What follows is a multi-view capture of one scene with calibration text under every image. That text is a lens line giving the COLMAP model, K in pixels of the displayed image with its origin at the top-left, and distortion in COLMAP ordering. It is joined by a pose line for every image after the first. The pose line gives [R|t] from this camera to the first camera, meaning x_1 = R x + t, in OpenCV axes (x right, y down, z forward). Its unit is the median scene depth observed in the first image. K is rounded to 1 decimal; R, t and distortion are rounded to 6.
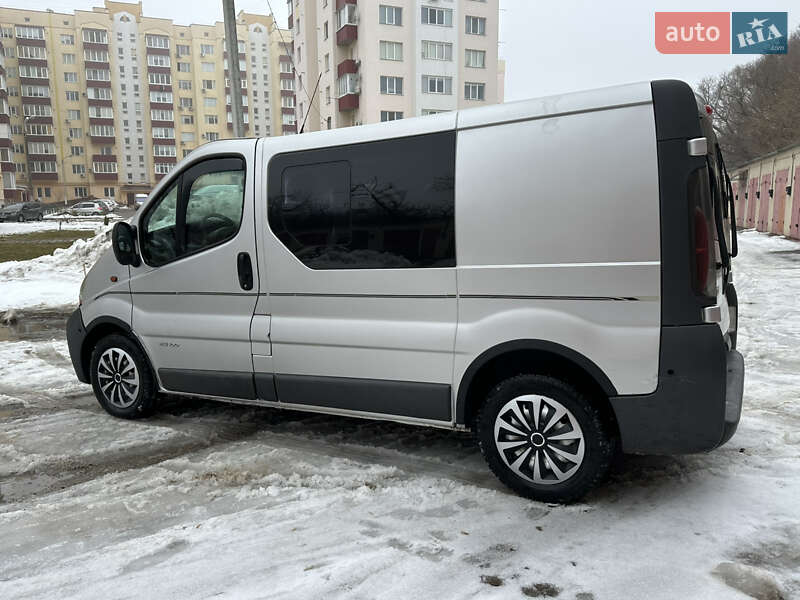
lens RADIAL K [[606.4, 0, 402.9], [0, 606.4, 299.4], [0, 0, 1]] dist [0.065505, -0.093676]
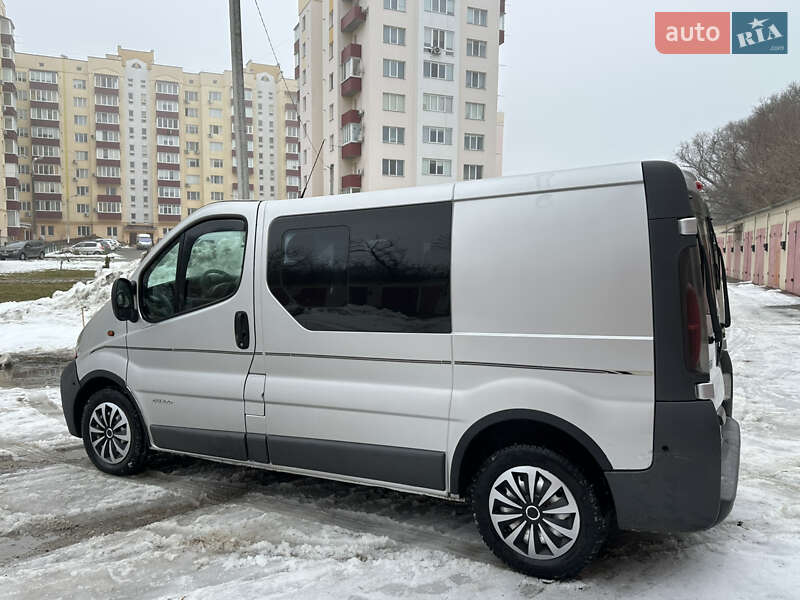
lens RADIAL K [[608.3, 0, 402.9], [0, 608.3, 293.1], [0, 0, 1]] dist [0.044084, -0.059973]
pose [[0.999811, 0.019319, 0.002295, 0.002396], [-0.019067, 0.996486, -0.081555, -0.028746], [-0.003863, 0.081496, 0.996666, -0.007706]]
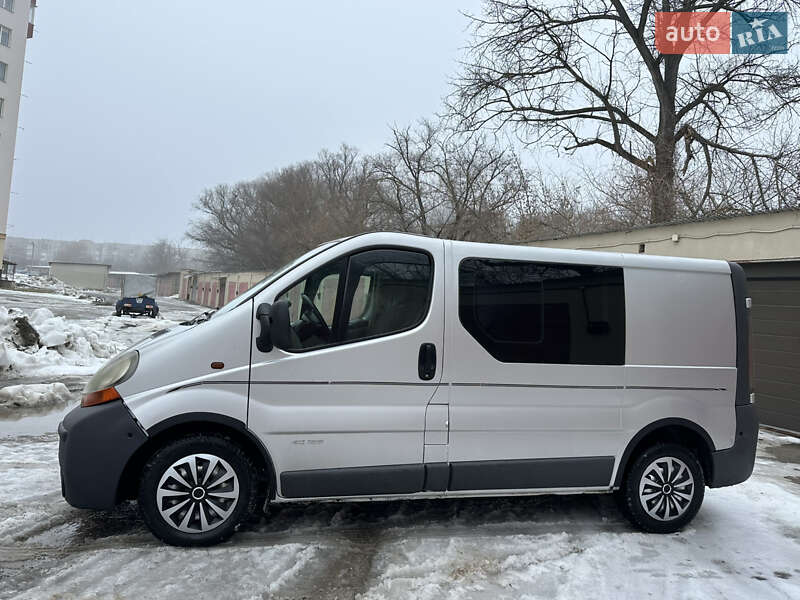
lens RADIAL K [[606.3, 0, 397.0], [0, 606.3, 300.8], [0, 0, 1]] dist [0.056775, -0.078133]
pose [[0.718794, 0.094070, 0.688829, -0.950375], [-0.000174, 0.990828, -0.135131, -0.009840], [-0.695223, 0.097011, 0.712218, 0.281725]]
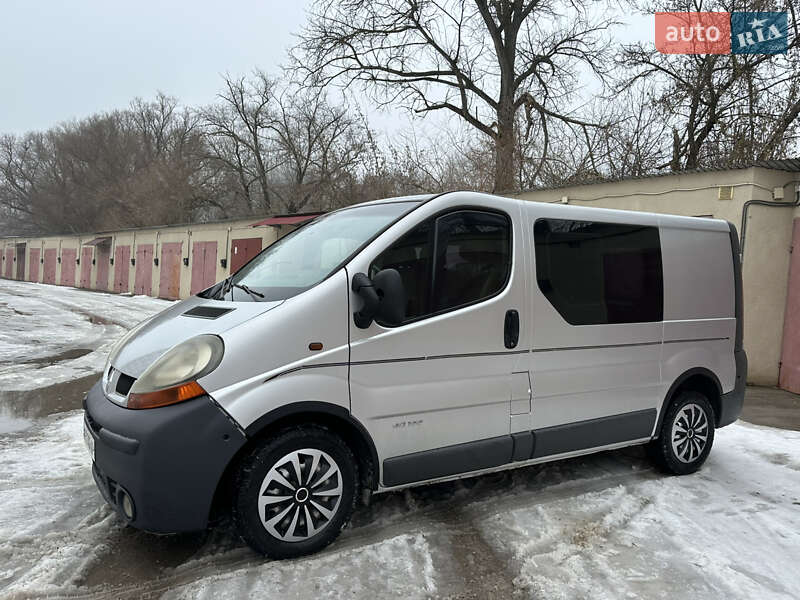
lens RADIAL K [[606.3, 0, 397.0], [0, 606.3, 300.8], [0, 0, 1]] dist [0.056775, -0.078133]
pose [[0.497847, 0.024430, 0.866921, -1.124775], [0.062144, 0.996029, -0.063756, -0.038367], [-0.865035, 0.085615, 0.494352, 0.636634]]
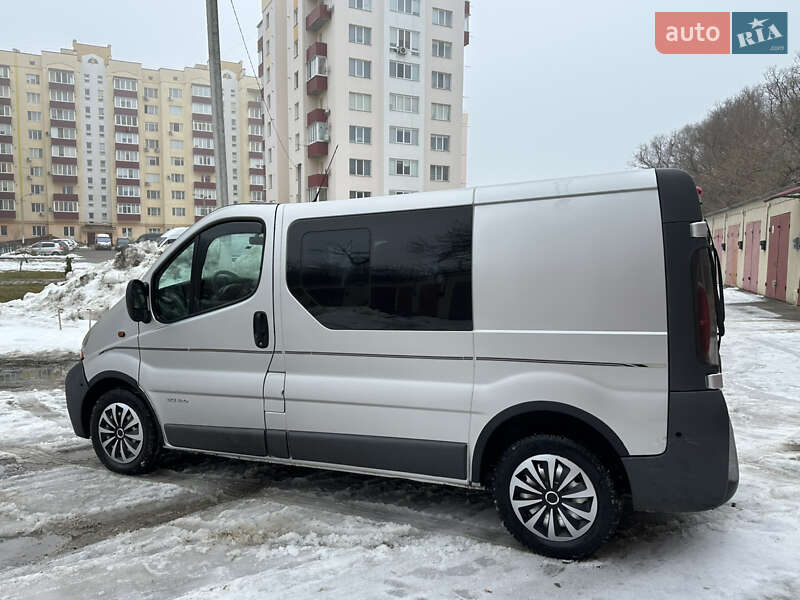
lens RADIAL K [[606.6, 0, 402.3], [0, 606.6, 297.2], [0, 0, 1]] dist [0.053135, -0.073819]
pose [[0.998199, 0.013349, 0.058493, -0.076449], [-0.008919, 0.997117, -0.075347, -0.024400], [-0.059330, 0.074690, 0.995440, -0.041648]]
